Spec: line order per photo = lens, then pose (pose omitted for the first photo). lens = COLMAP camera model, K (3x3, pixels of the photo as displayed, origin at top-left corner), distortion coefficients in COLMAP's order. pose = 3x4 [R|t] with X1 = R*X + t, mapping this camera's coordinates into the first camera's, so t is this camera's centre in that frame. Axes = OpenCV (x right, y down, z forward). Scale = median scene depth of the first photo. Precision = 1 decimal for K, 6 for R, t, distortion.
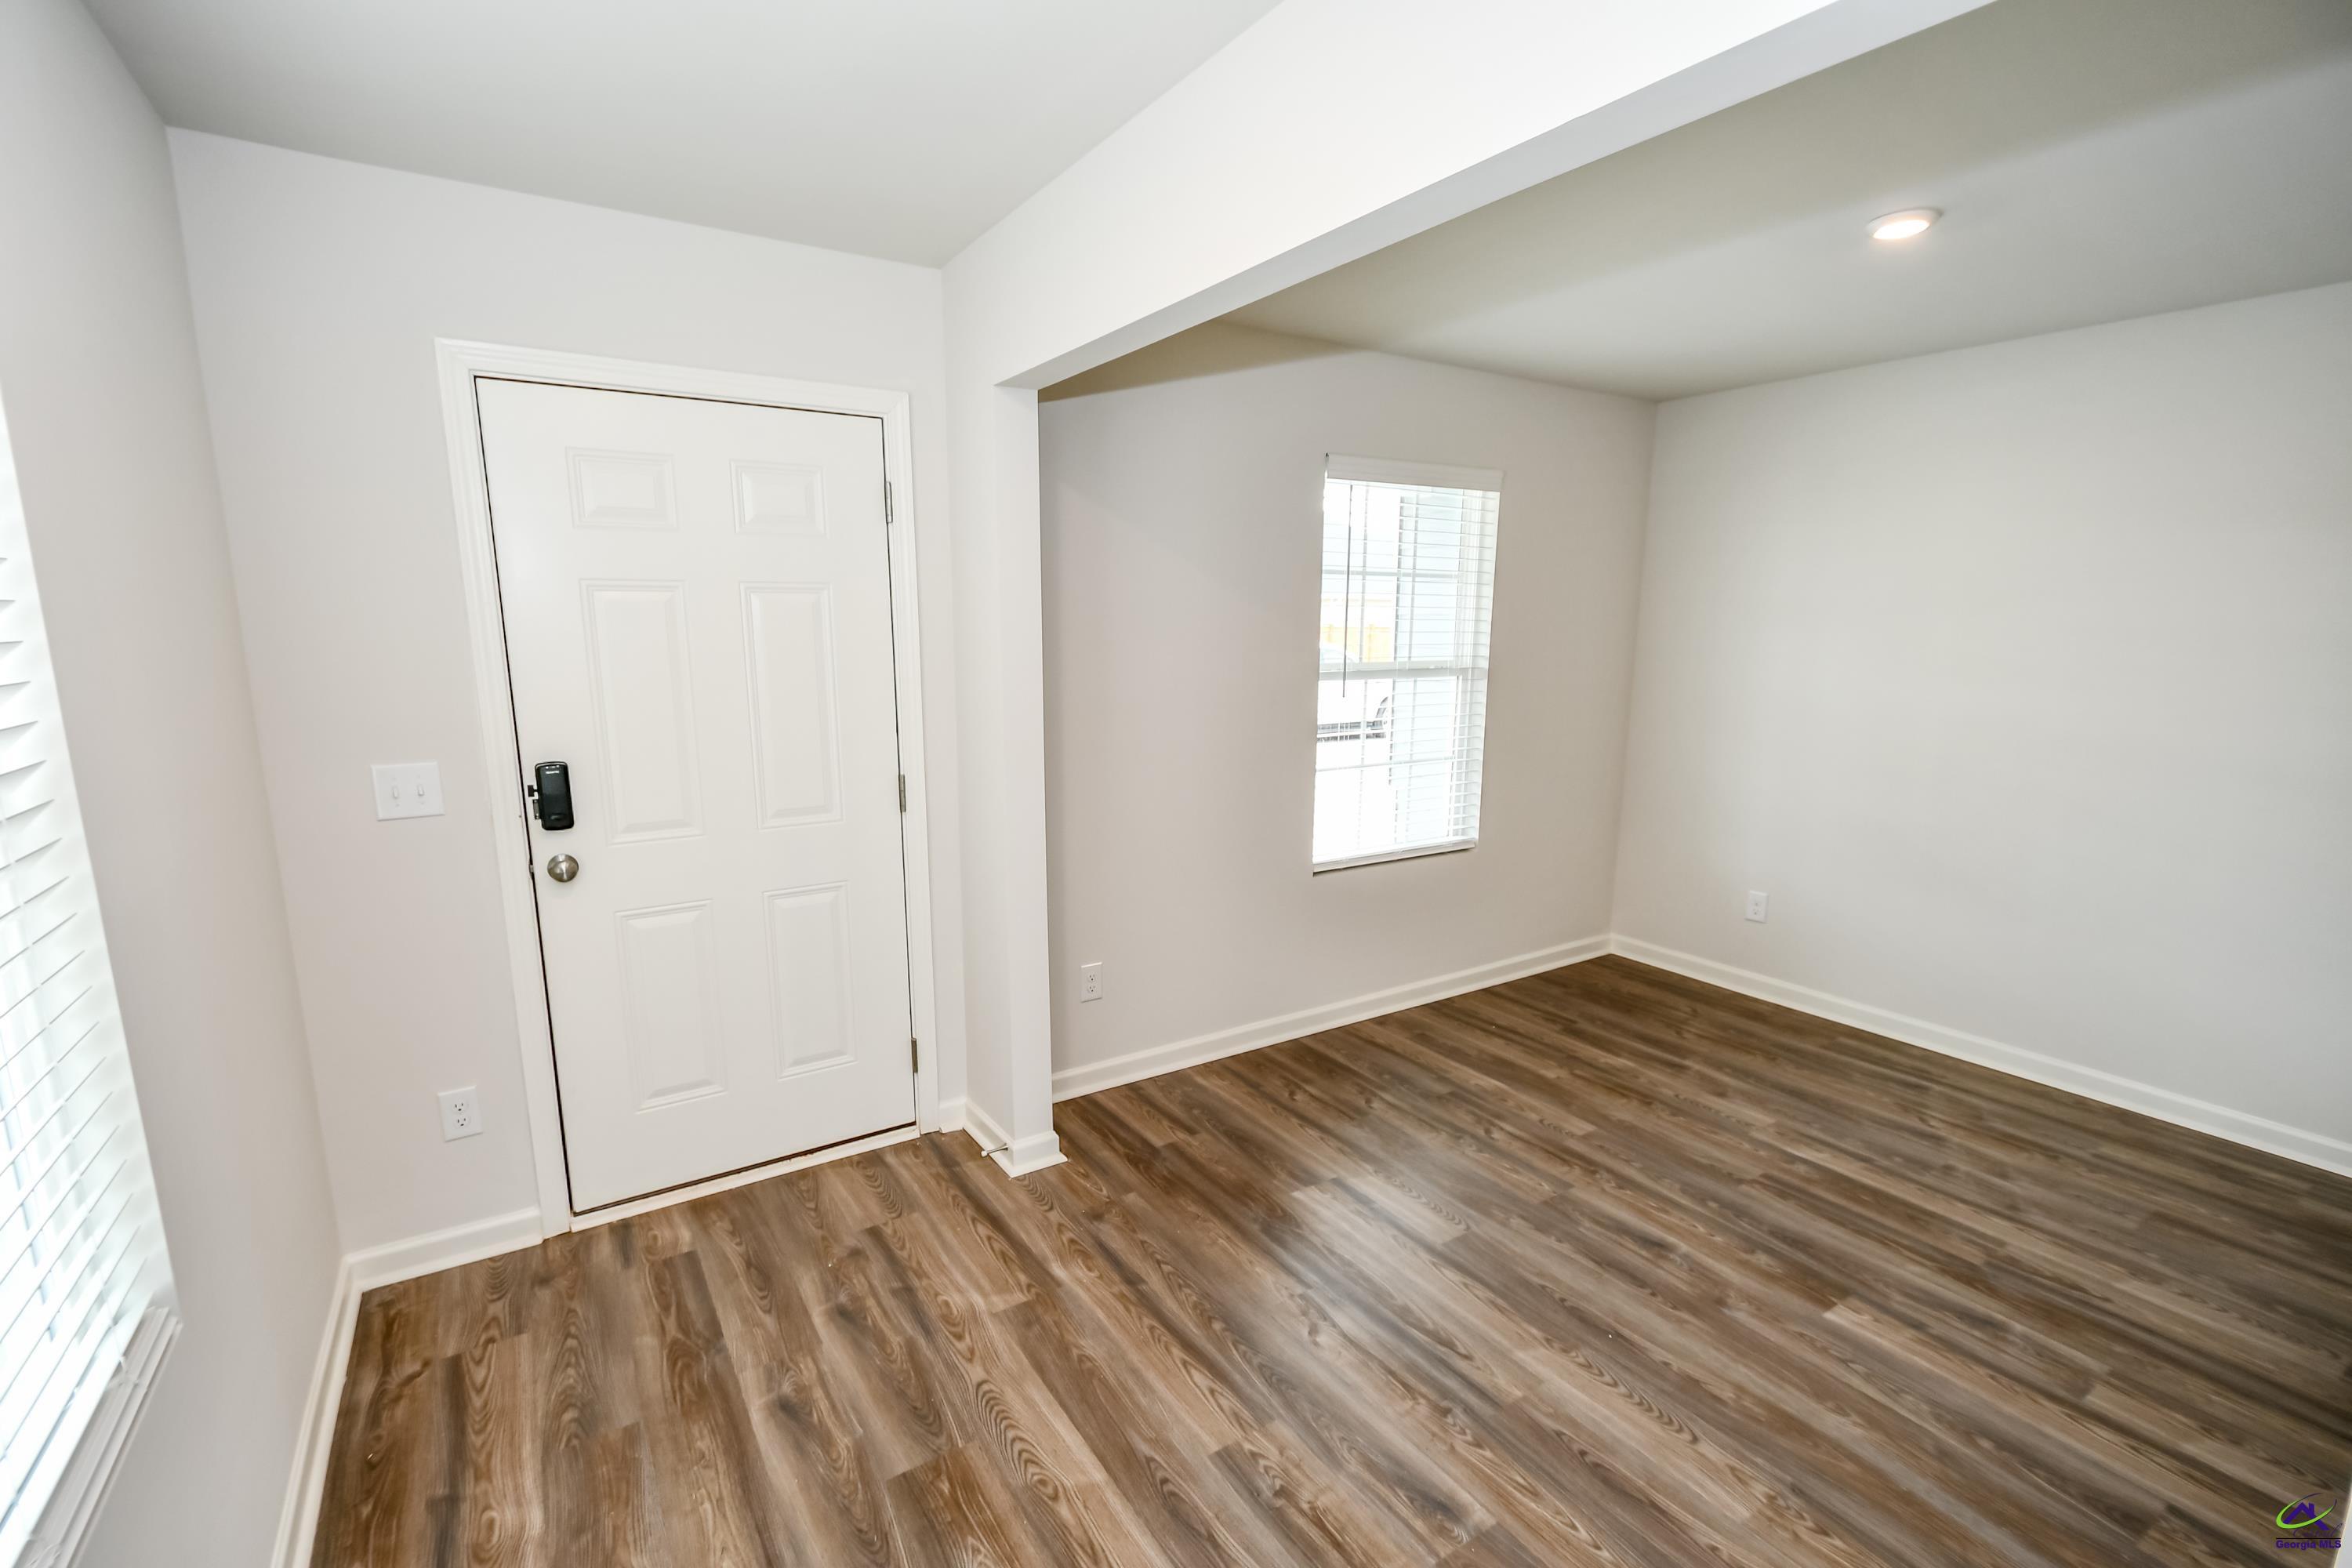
lens RADIAL K [[1037.5, 0, 1167.1], [0, 1037.5, 817.6], [0, 0, 1]] dist [0.004165, -0.005946]
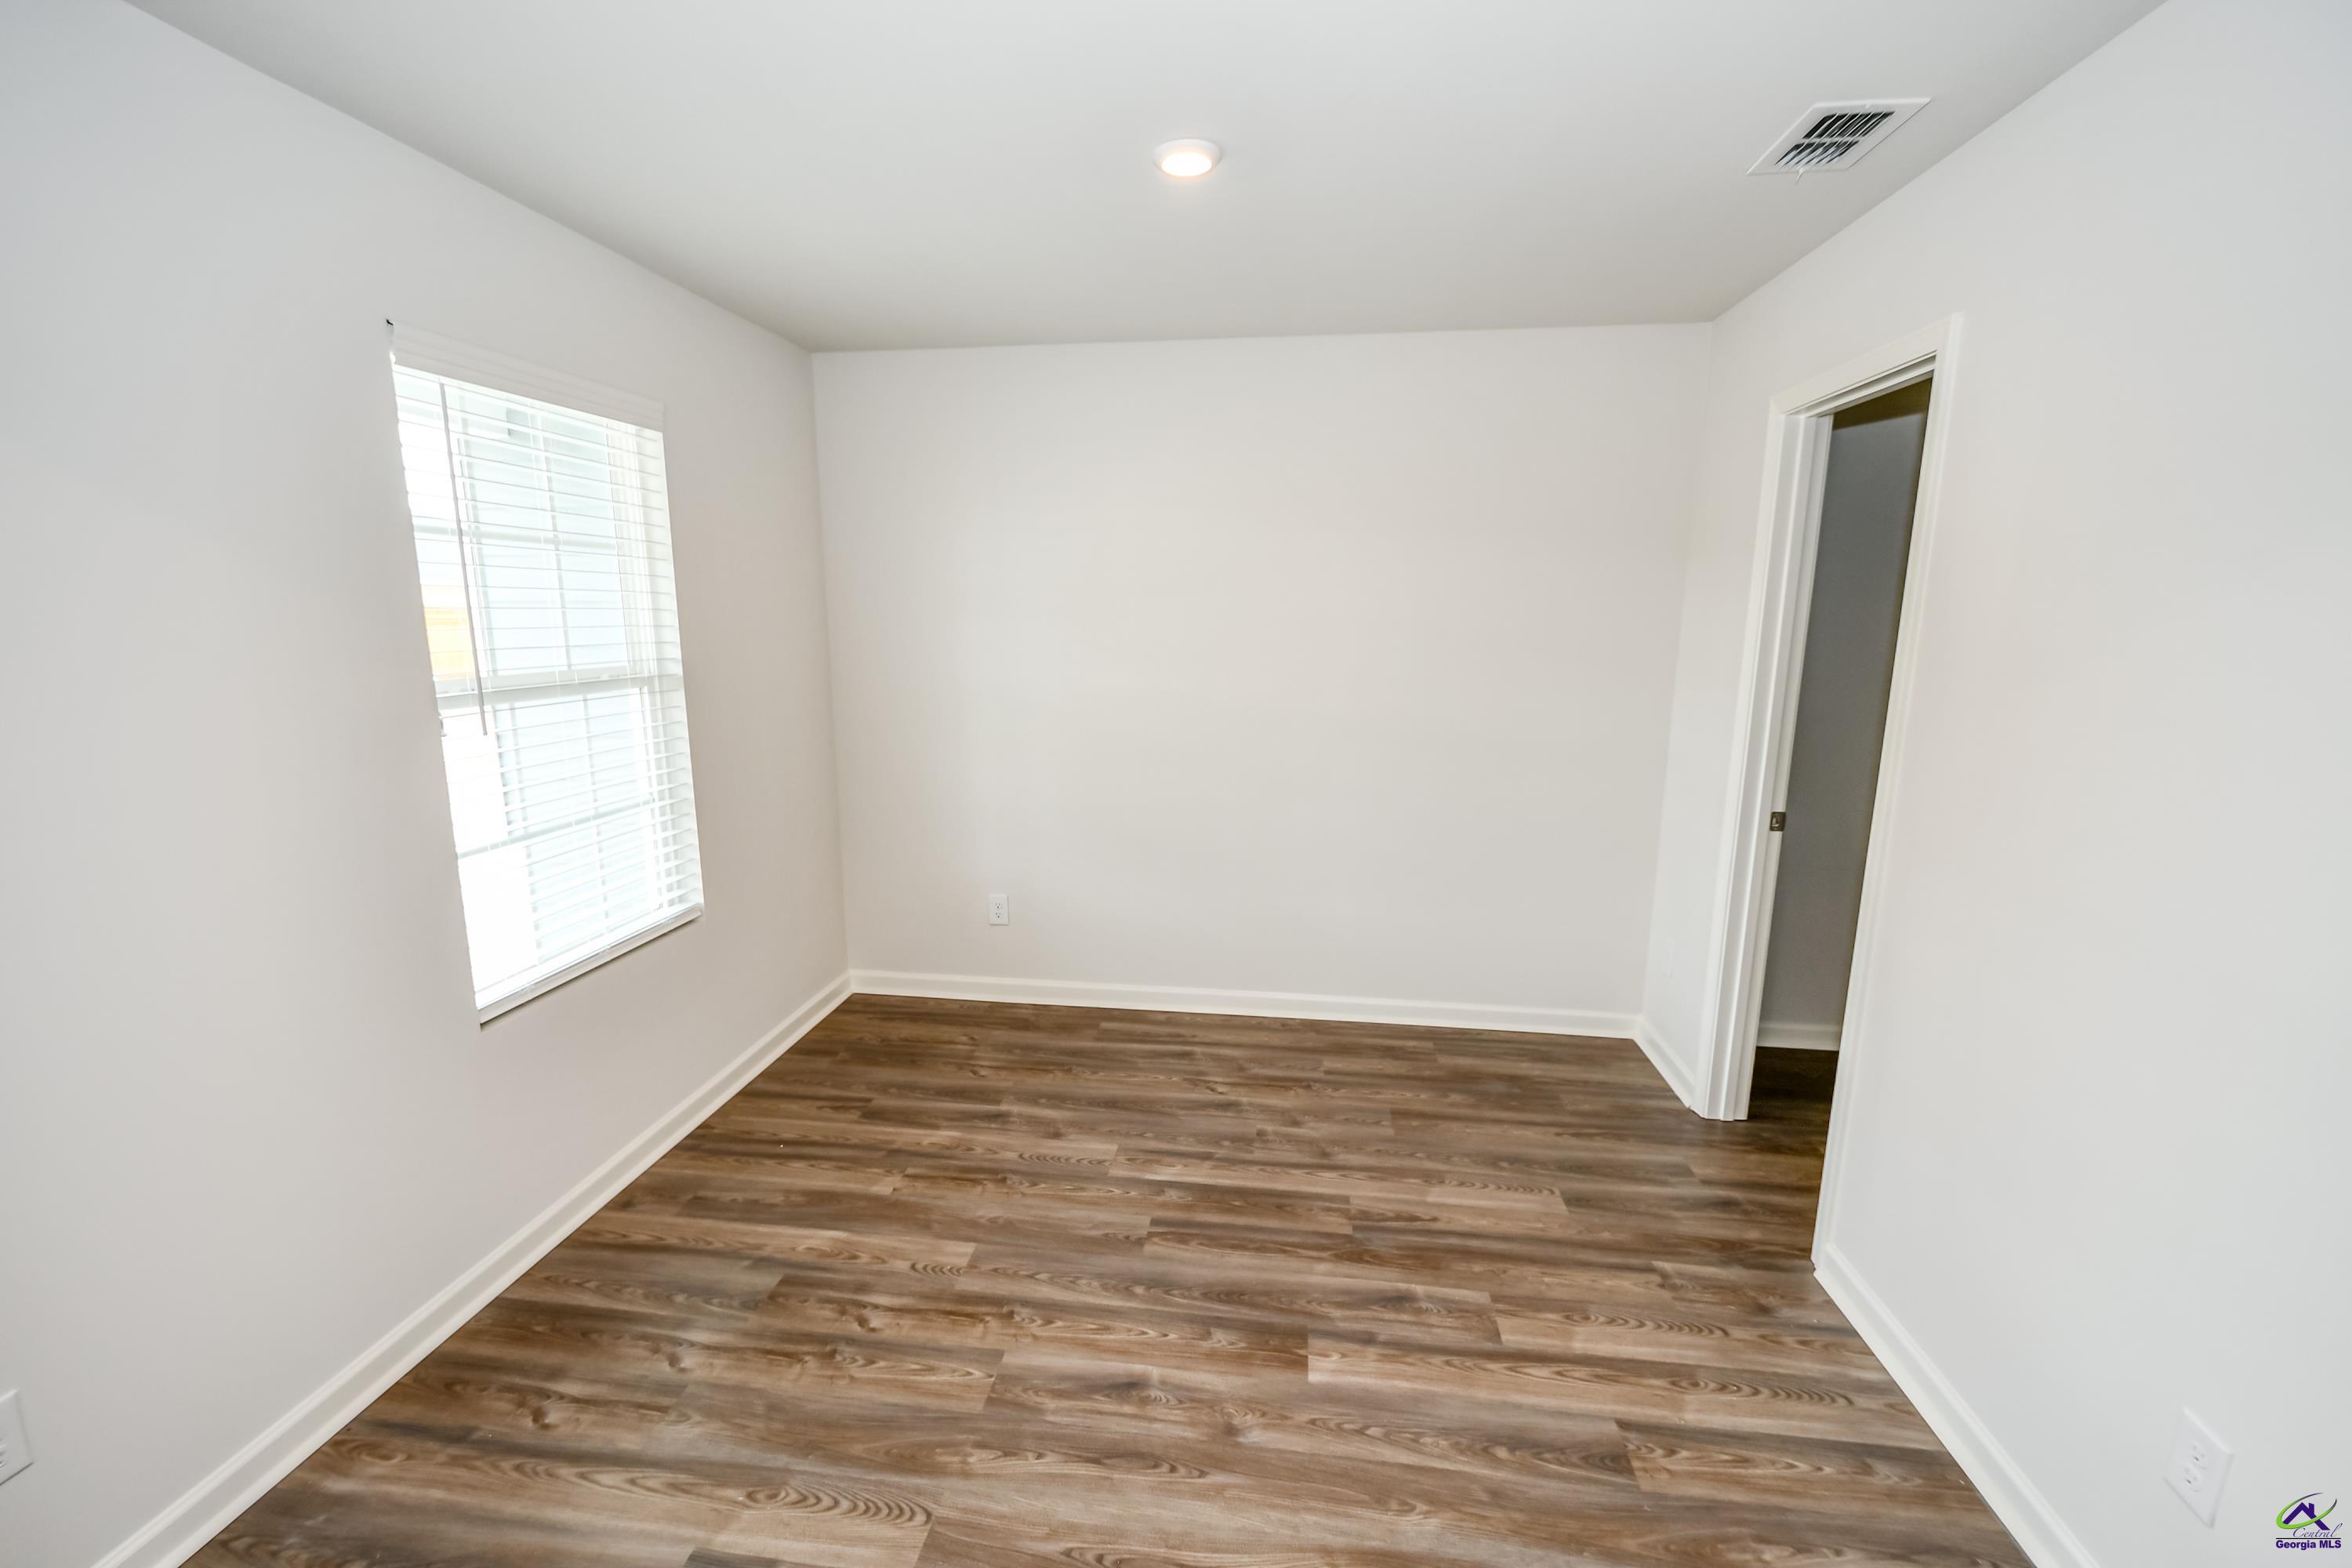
lens RADIAL K [[1037.5, 0, 1167.1], [0, 1037.5, 817.6], [0, 0, 1]] dist [0.004165, -0.005946]
pose [[0.659072, -0.150028, 0.736964, -0.027595], [0.144081, 0.986938, 0.072064, -0.060201], [-0.738150, 0.058687, 0.672080, 0.327757]]
